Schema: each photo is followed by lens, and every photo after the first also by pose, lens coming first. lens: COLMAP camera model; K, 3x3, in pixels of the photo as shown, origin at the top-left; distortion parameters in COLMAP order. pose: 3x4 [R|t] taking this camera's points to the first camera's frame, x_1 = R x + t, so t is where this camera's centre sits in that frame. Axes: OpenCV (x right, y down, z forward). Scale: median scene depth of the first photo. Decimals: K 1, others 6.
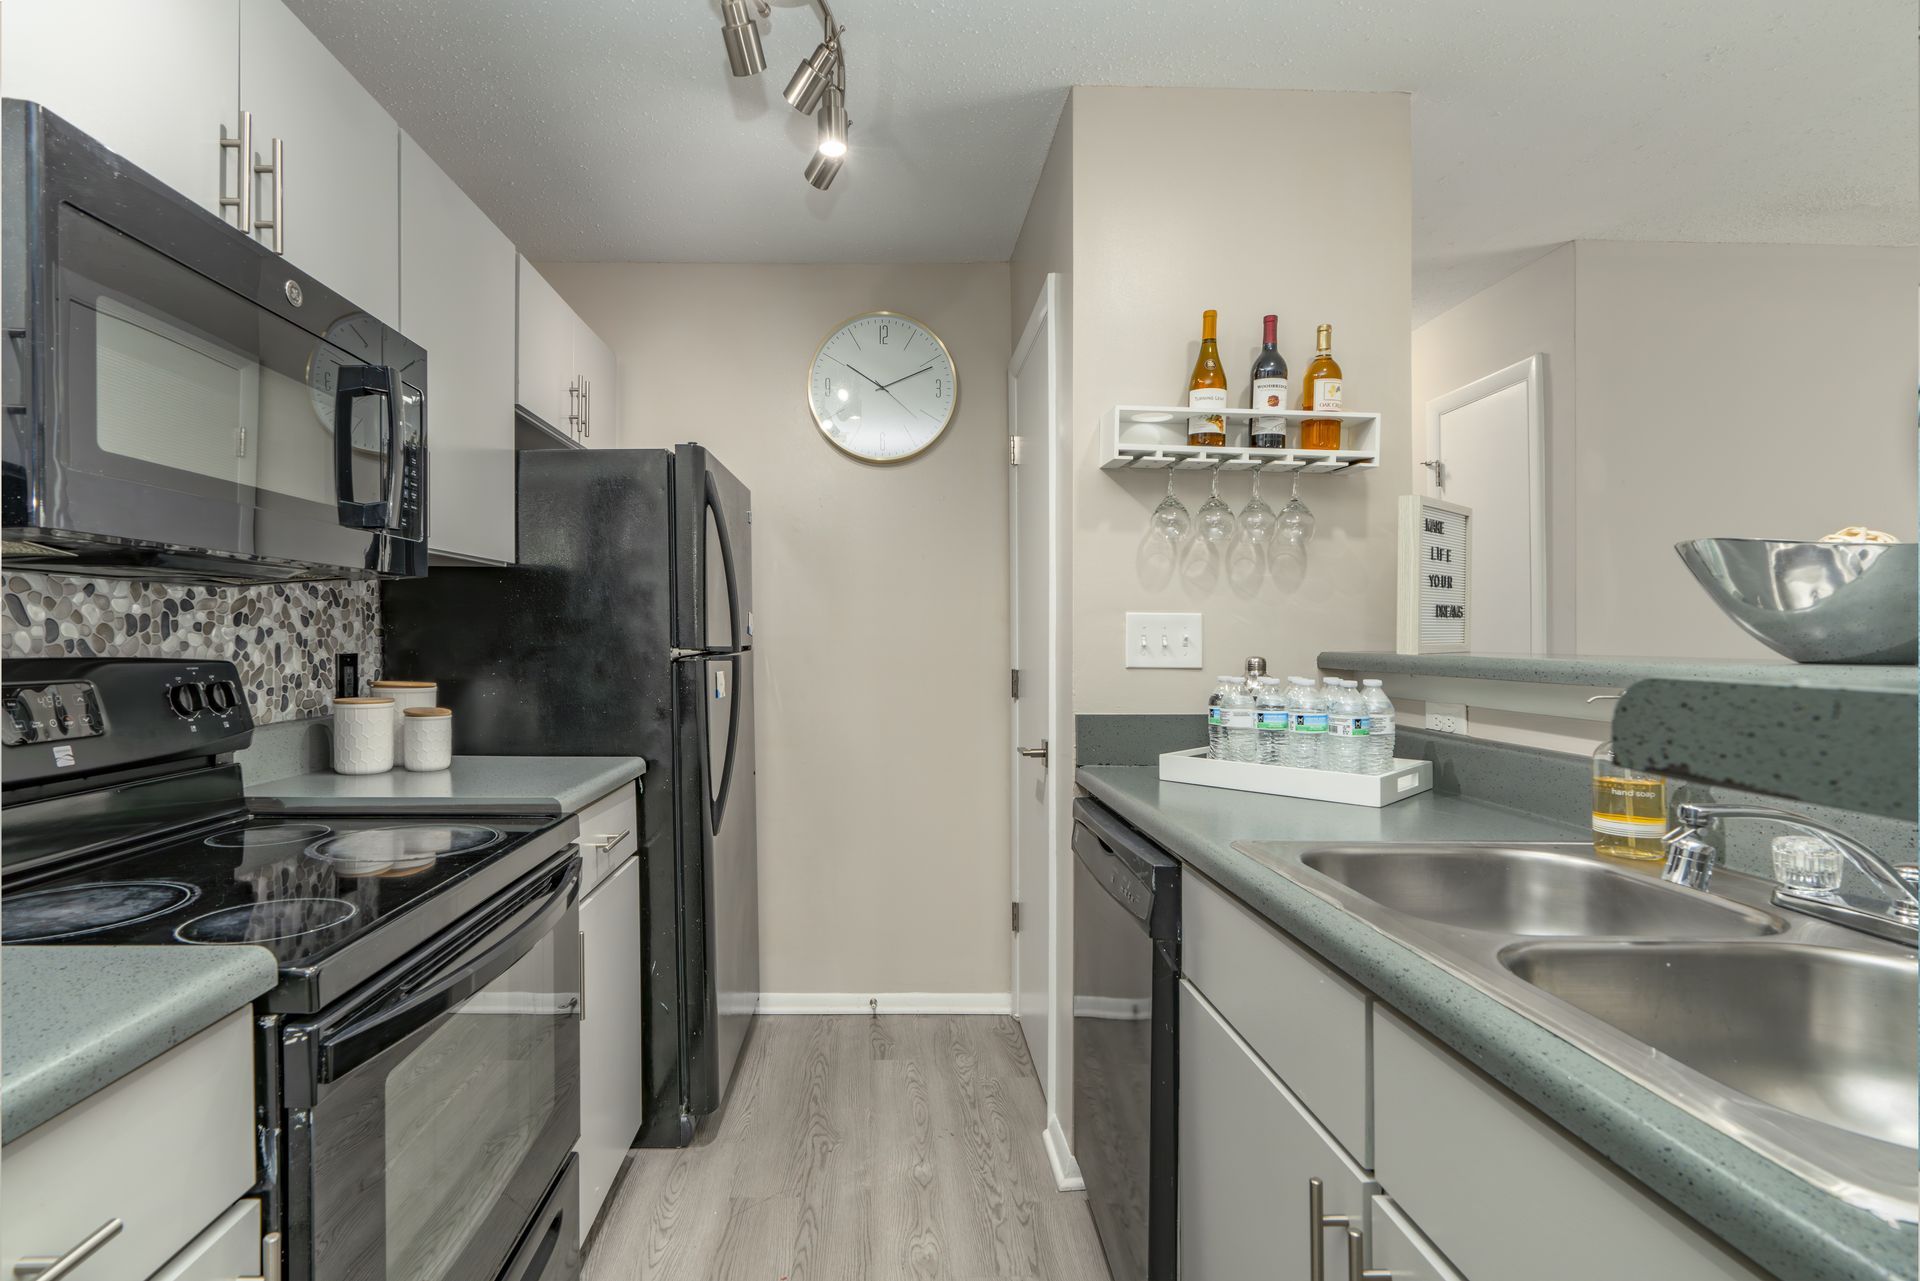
lens RADIAL K [[989.8, 0, 960.0], [0, 989.8, 640.5], [0, 0, 1]] dist [0.002604, 0.000113]
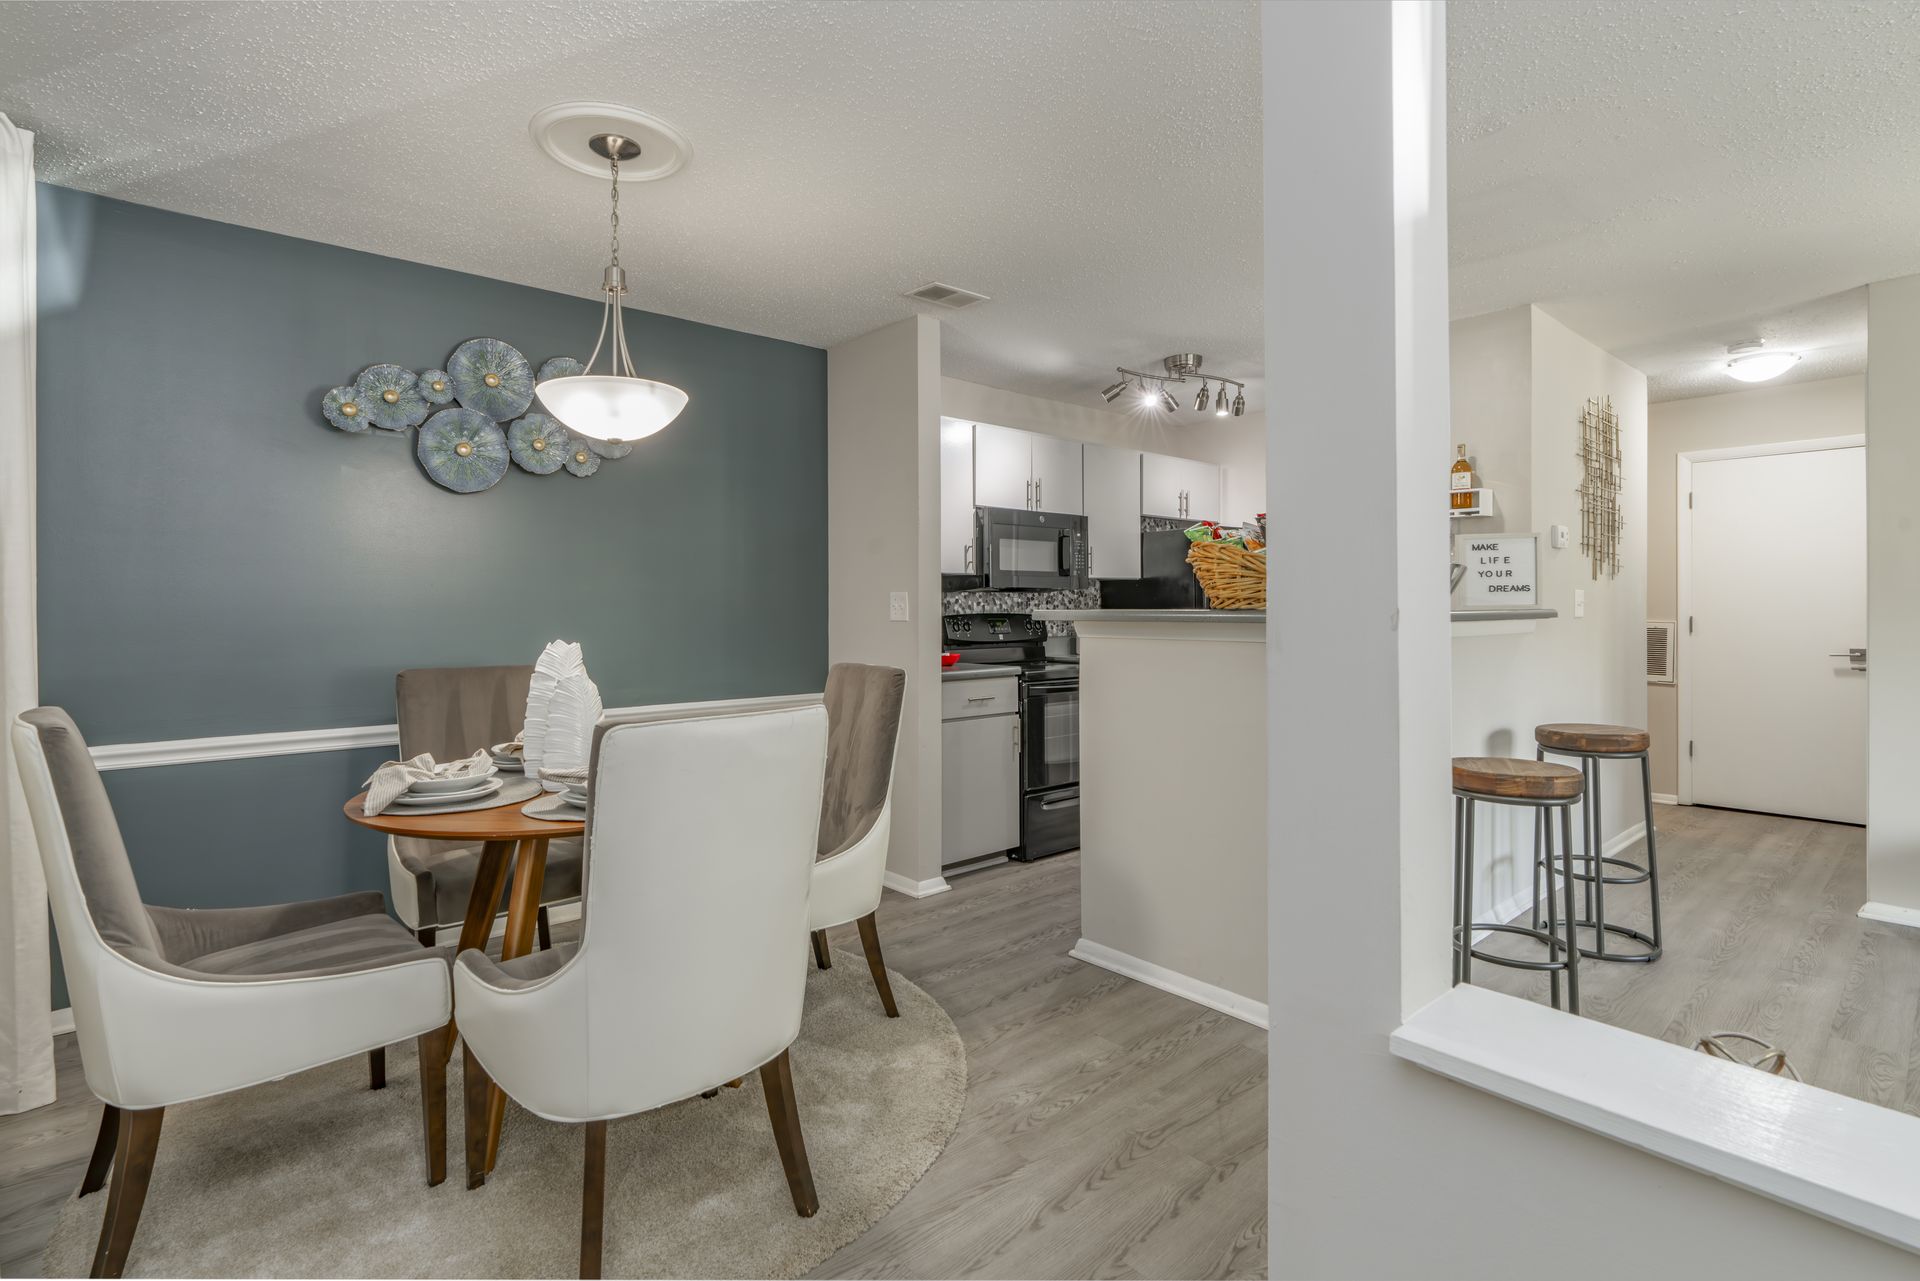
lens RADIAL K [[898.2, 0, 960.5], [0, 898.2, 633.9], [0, 0, 1]] dist [0.000397, 0.000120]
pose [[0.663490, 0.010635, -0.748110, 1.378117], [0.010164, 0.999679, 0.023226, 0.010776], [0.748116, -0.023014, 0.663168, -1.243444]]
